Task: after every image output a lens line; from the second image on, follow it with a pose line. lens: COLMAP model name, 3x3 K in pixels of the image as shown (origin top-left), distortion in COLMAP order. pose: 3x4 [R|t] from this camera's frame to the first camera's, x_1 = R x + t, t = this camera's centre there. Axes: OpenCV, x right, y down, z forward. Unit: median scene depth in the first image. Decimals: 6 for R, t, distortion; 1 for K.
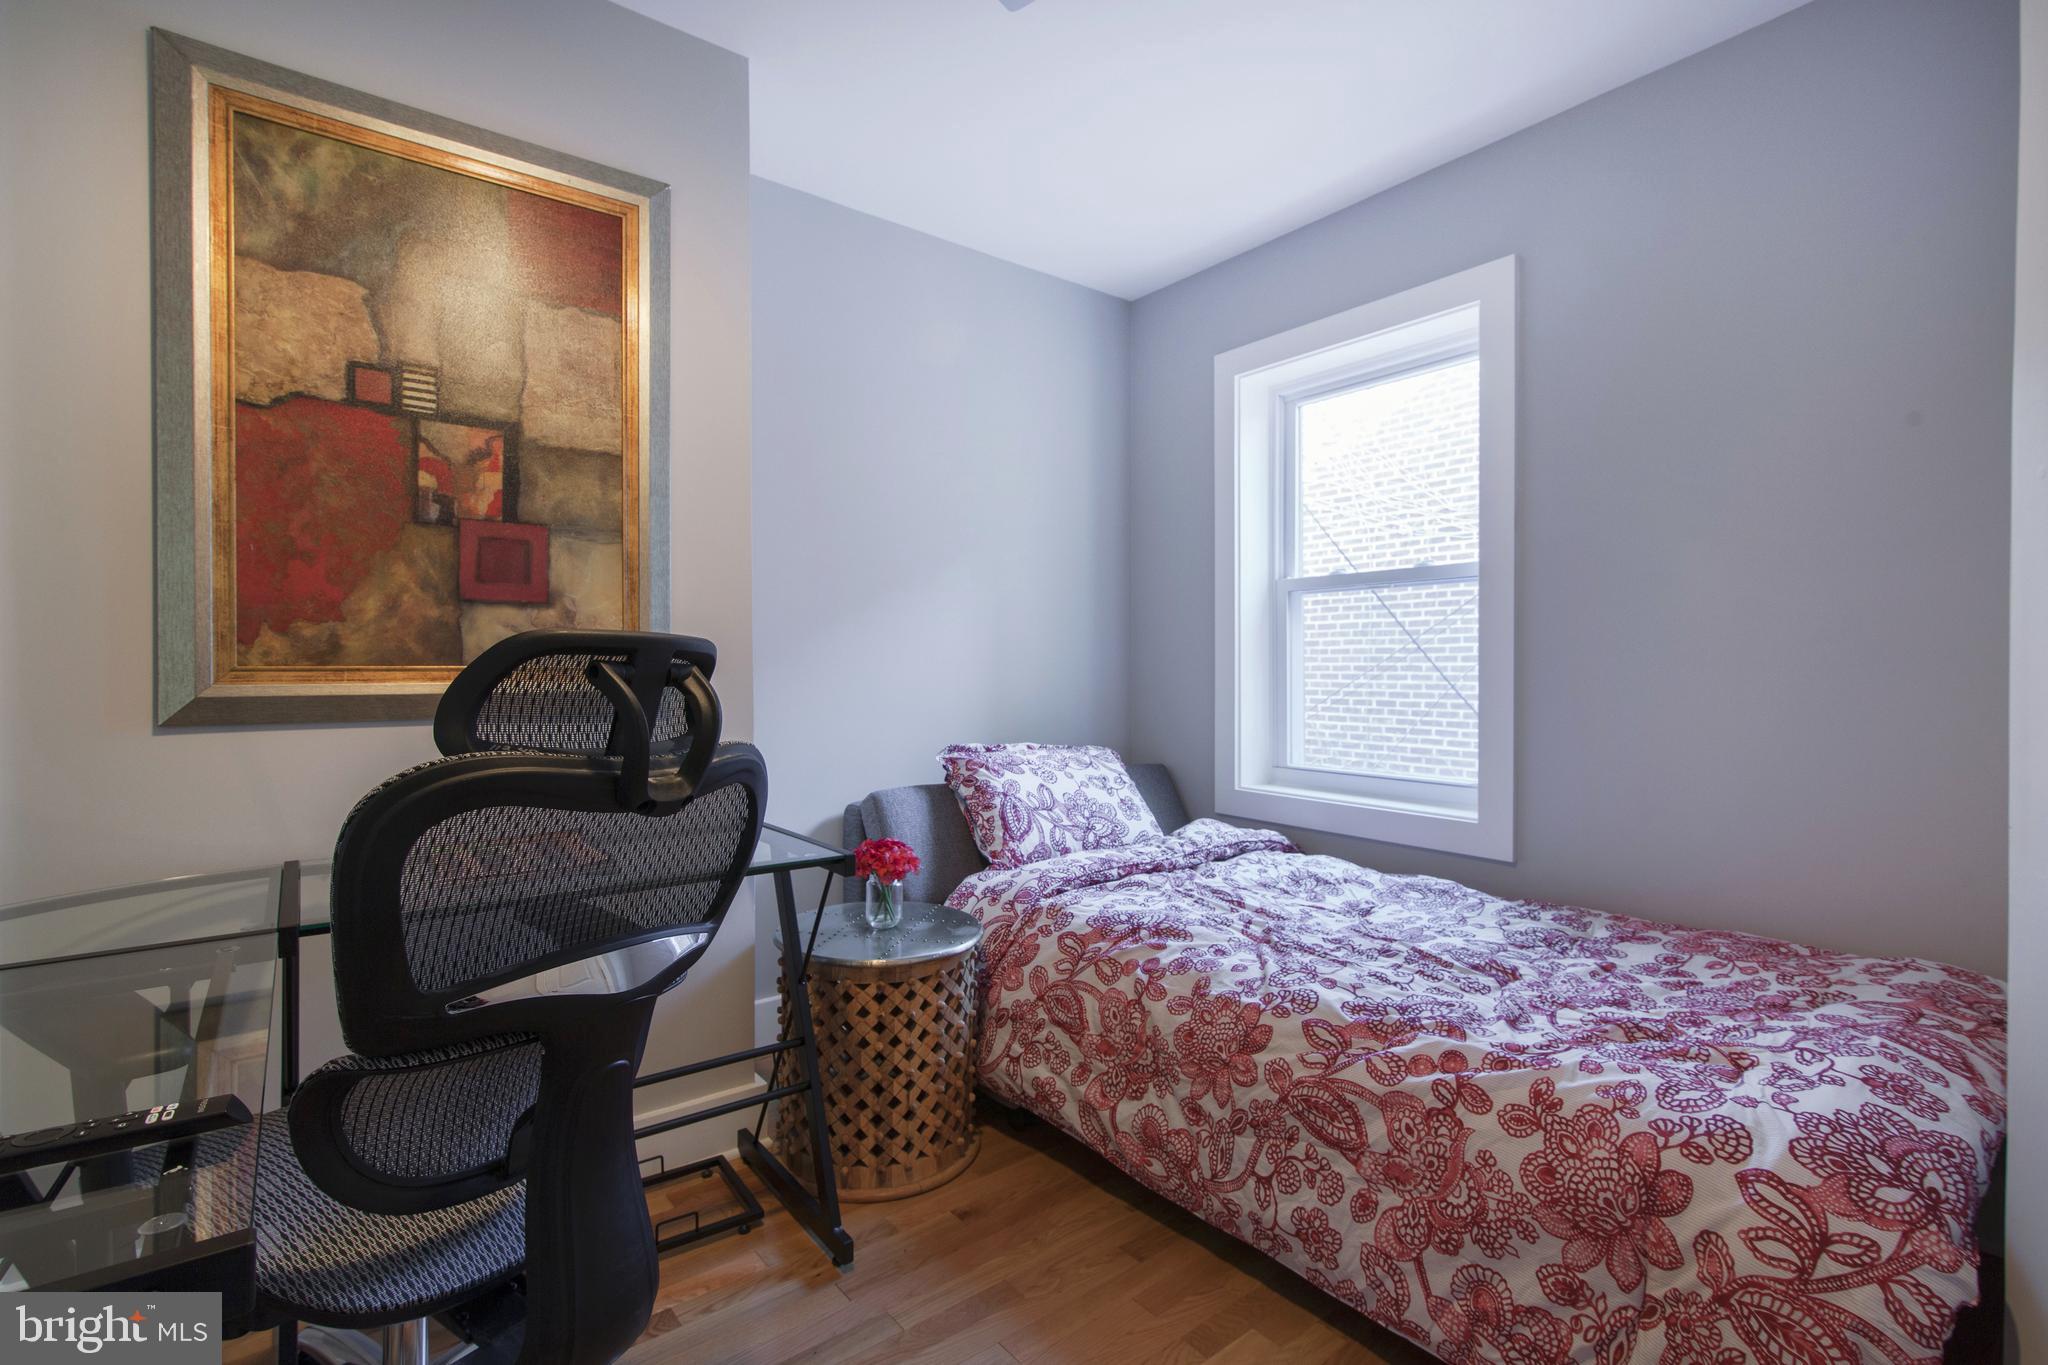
lens RADIAL K [[940.6, 0, 1062.5], [0, 940.6, 681.1], [0, 0, 1]] dist [-0.001828, 0.000152]
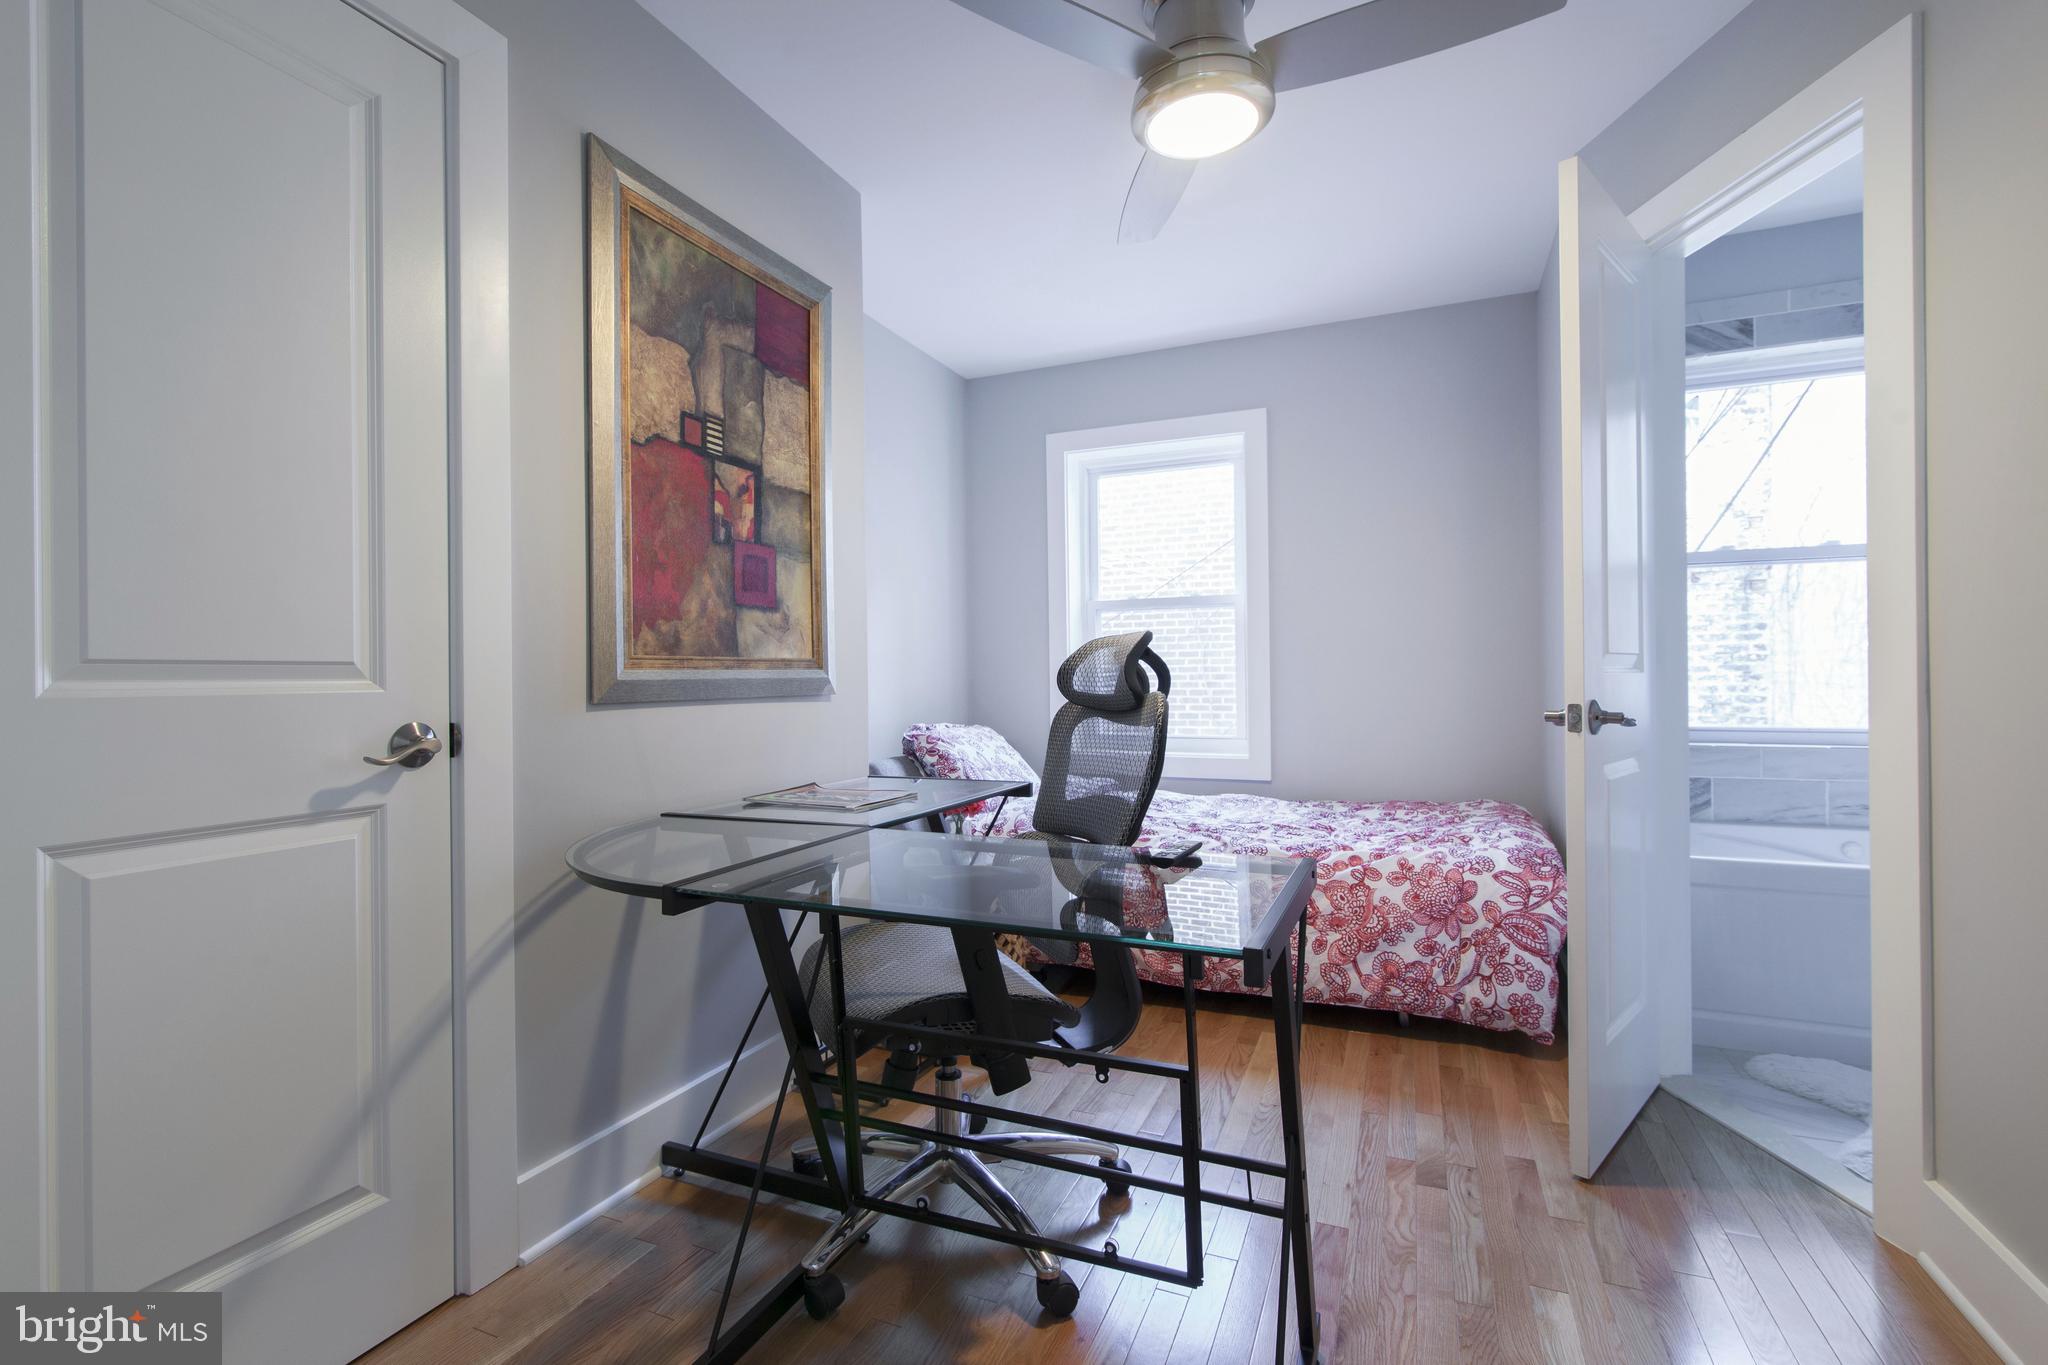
lens RADIAL K [[940.6, 0, 1041.0], [0, 940.6, 687.8], [0, 0, 1]] dist [-0.001828, 0.000152]
pose [[0.867772, -0.016685, 0.496682, -0.992830], [0.019682, 0.999806, -0.000801, 0.037143], [-0.496573, 0.010470, 0.867932, -0.320857]]
